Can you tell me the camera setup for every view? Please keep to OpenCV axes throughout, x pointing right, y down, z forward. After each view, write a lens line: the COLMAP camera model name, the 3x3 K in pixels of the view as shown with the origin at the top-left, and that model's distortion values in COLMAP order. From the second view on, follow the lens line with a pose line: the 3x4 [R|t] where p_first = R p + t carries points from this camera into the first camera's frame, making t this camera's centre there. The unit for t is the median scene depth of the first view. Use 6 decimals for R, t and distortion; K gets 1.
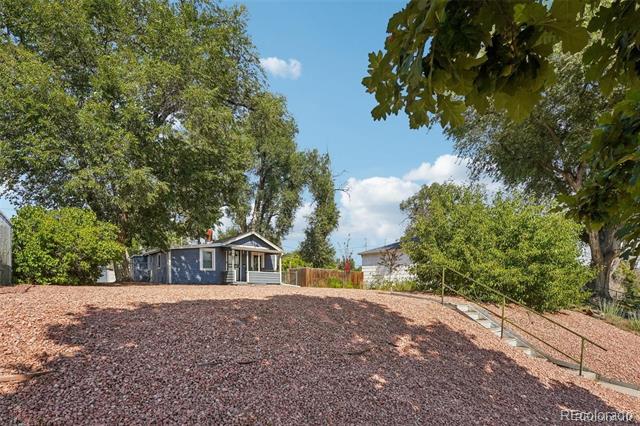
lens RADIAL K [[340.2, 0, 320.2], [0, 340.2, 194.3], [0, 0, 1]] dist [0.001426, 0.000221]
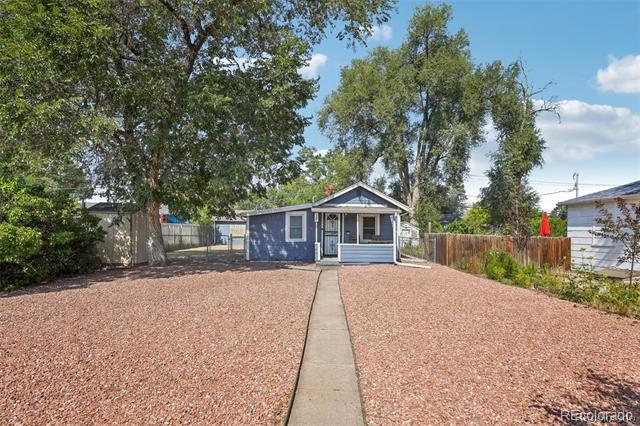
lens RADIAL K [[340.2, 0, 320.2], [0, 340.2, 194.3], [0, 0, 1]] dist [0.001426, 0.000221]
pose [[0.842240, -0.076646, -0.533627, 0.040890], [0.151079, 0.983736, 0.097156, 0.024256], [0.517501, -0.162448, 0.840121, 0.172387]]
